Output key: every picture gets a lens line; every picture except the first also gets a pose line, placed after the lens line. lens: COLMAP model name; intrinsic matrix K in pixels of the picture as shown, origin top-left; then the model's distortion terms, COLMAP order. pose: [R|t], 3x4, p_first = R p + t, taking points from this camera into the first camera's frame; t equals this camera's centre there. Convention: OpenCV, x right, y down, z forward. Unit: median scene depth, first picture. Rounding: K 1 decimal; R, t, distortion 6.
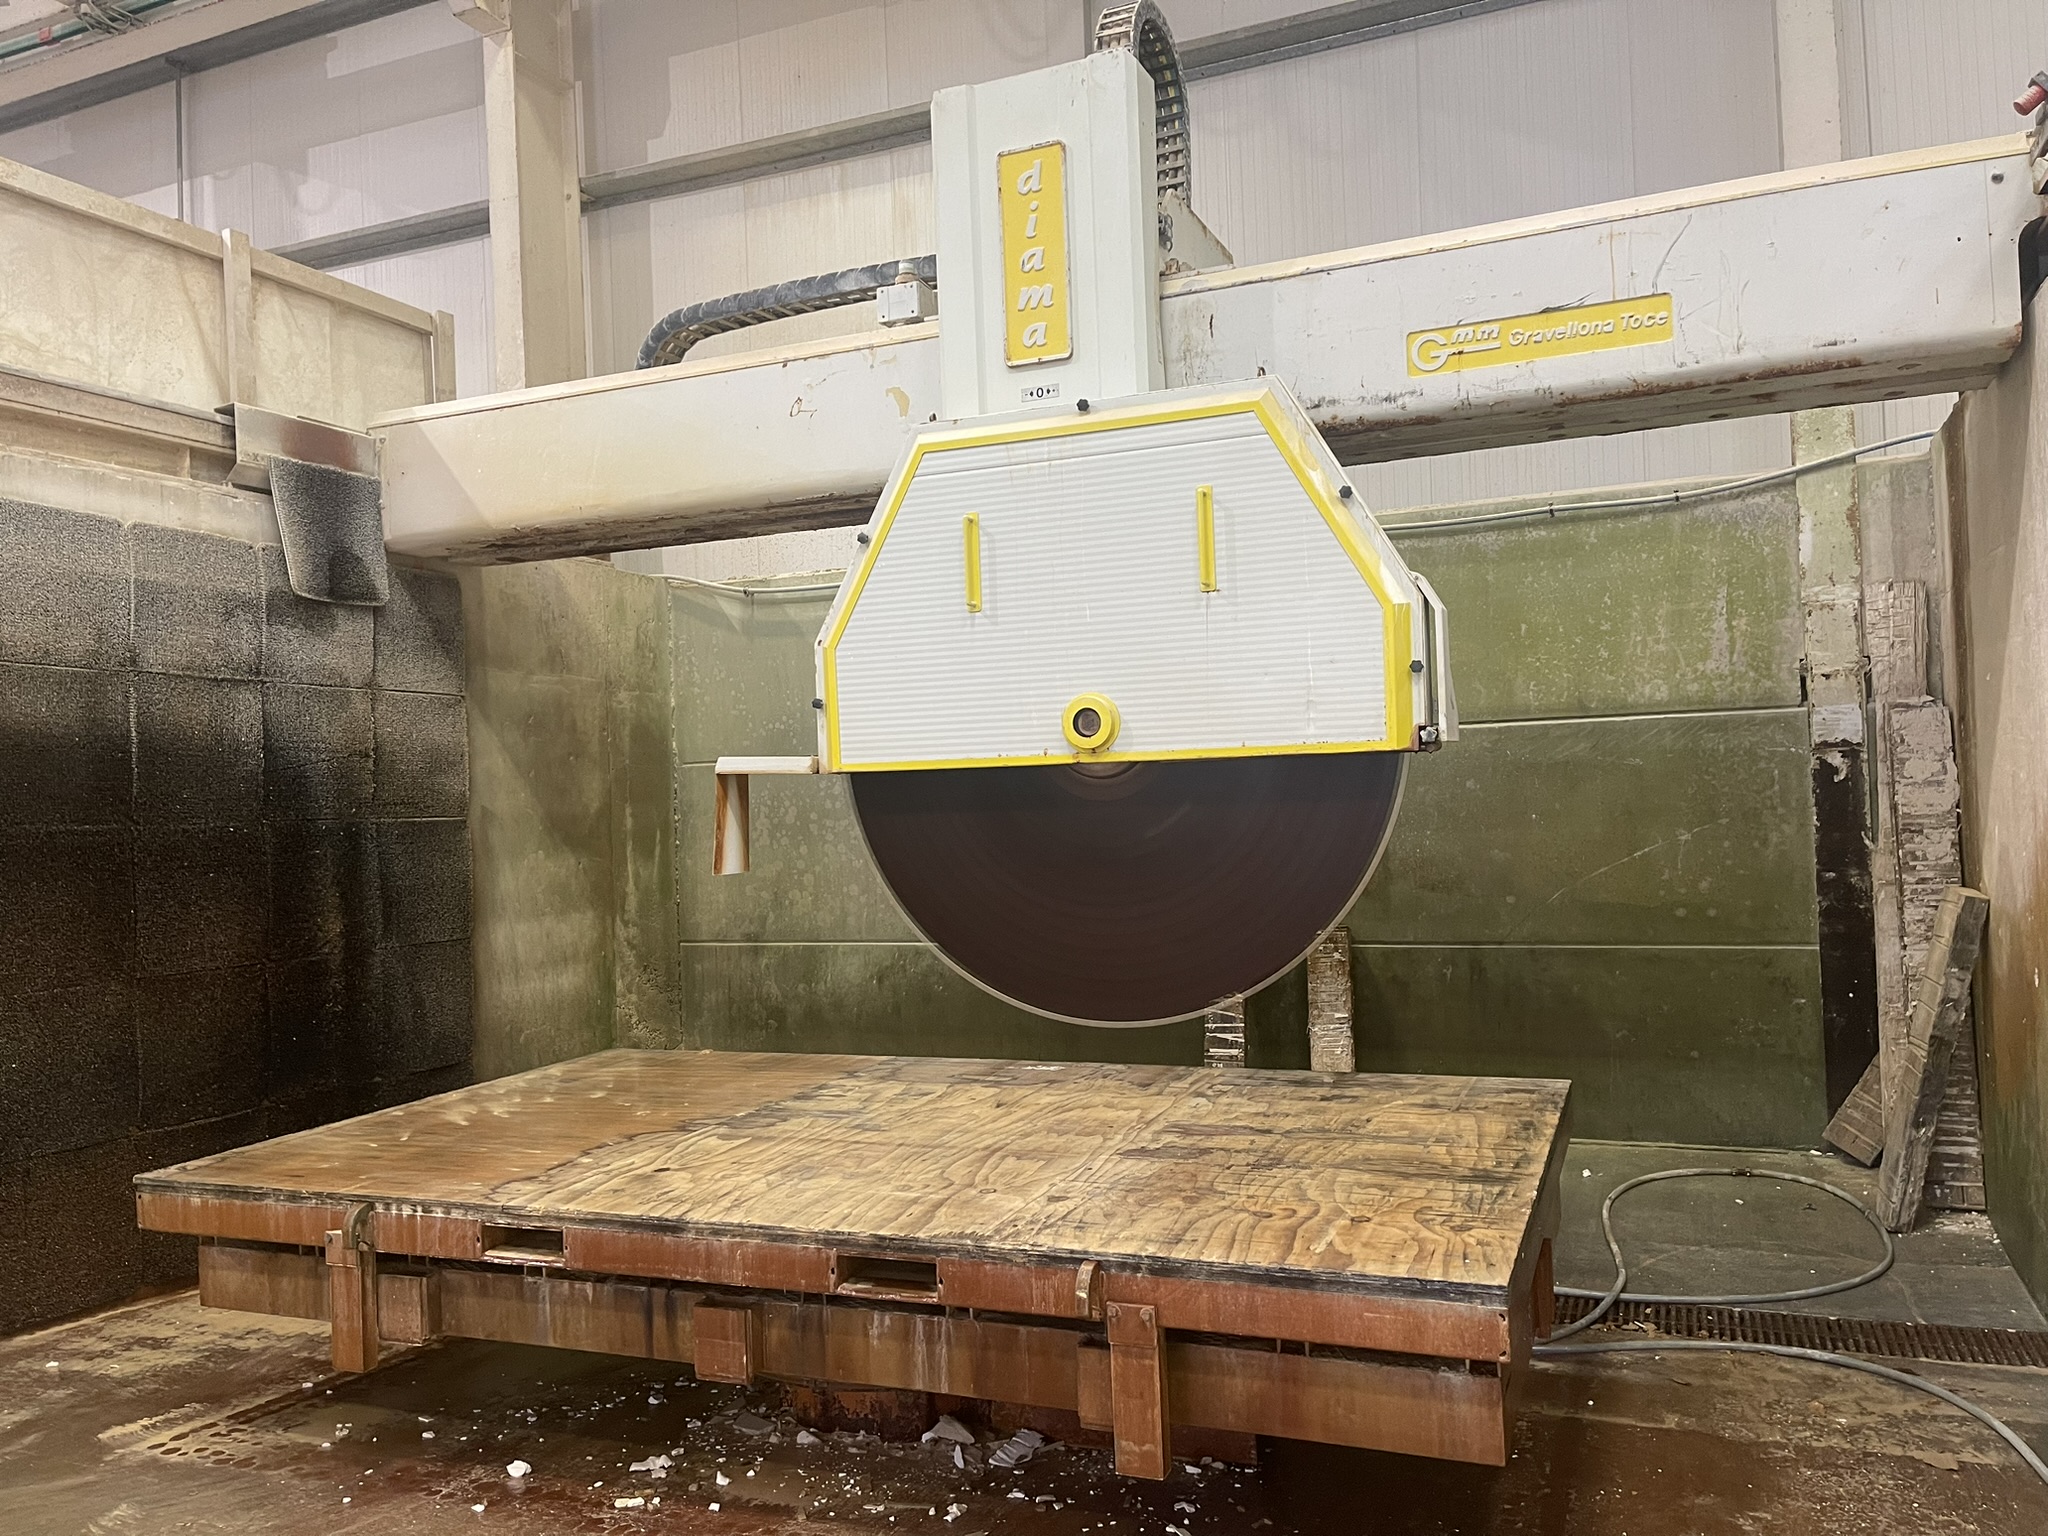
lens RADIAL K [[1531.9, 0, 1034.2], [0, 1531.9, 775.2], [0, 0, 1]] dist [0.068984, -0.092211]
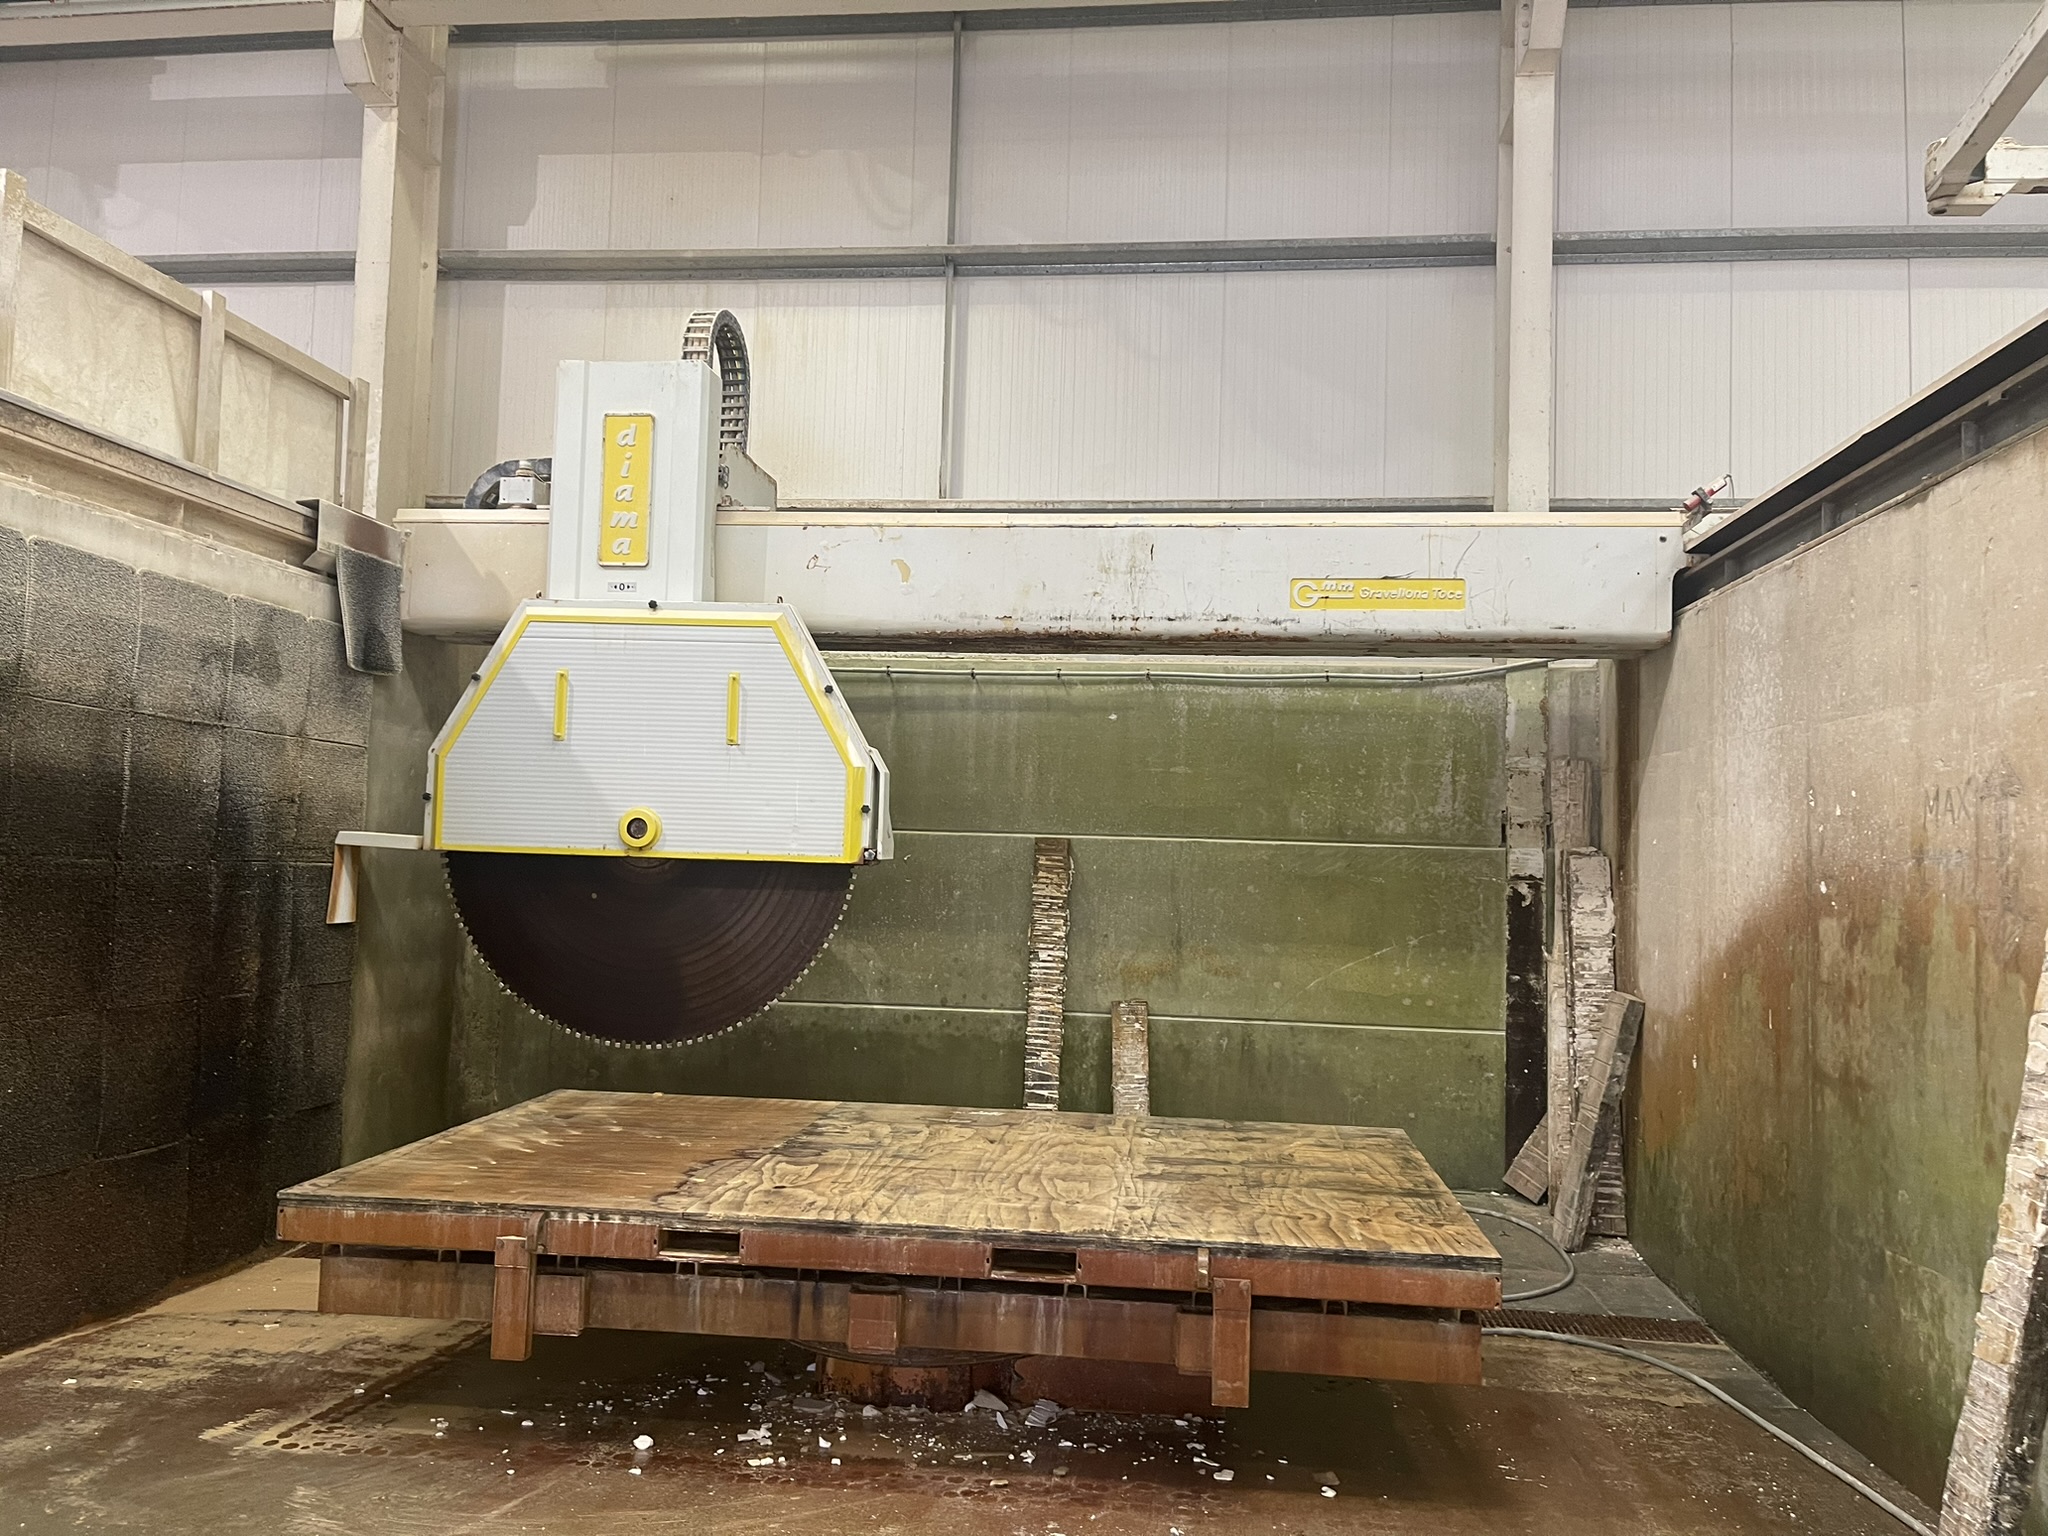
lens RADIAL K [[1531.9, 0, 1022.7], [0, 1531.9, 751.9], [0, 0, 1]] dist [0.068984, -0.092211]
pose [[0.959154, 0.083681, 0.270225, -0.261701], [-0.068562, 0.995532, -0.064929, -0.012592], [-0.274451, 0.043750, 0.960605, -0.148141]]
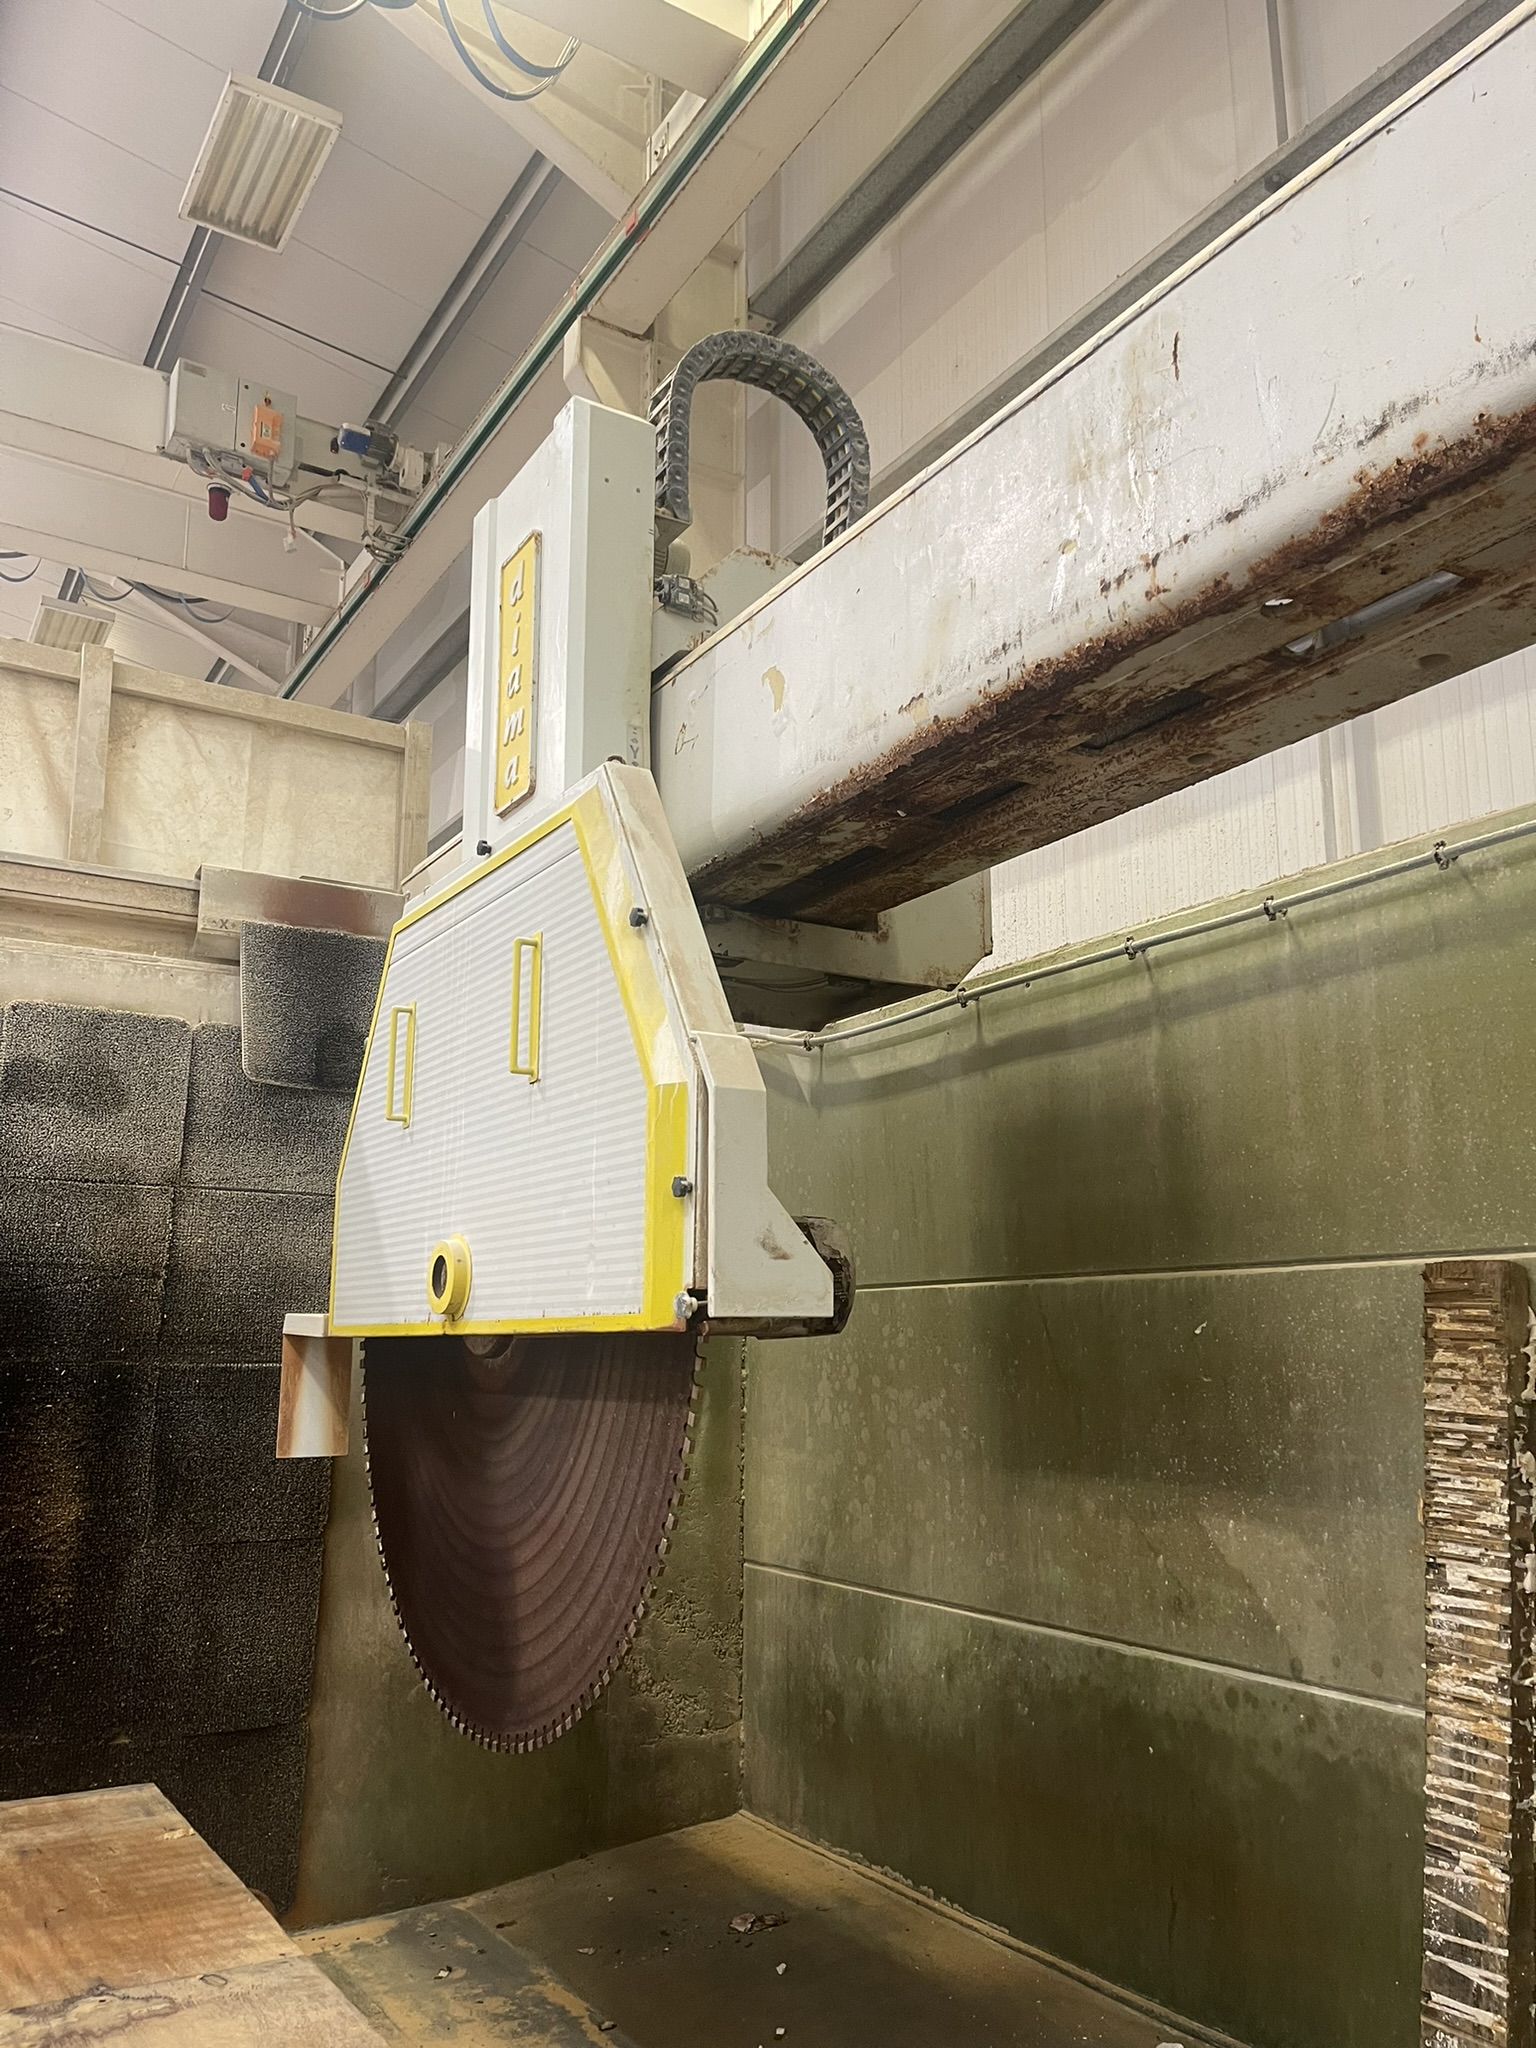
lens RADIAL K [[1531.9, 0, 797.5], [0, 1531.9, 1048.3], [0, 0, 1]] dist [0.068984, -0.092211]
pose [[0.818241, -0.075586, -0.569885, 0.273403], [-0.022629, 0.986315, -0.163309, -0.006617], [0.574430, 0.146521, 0.805333, 0.601187]]
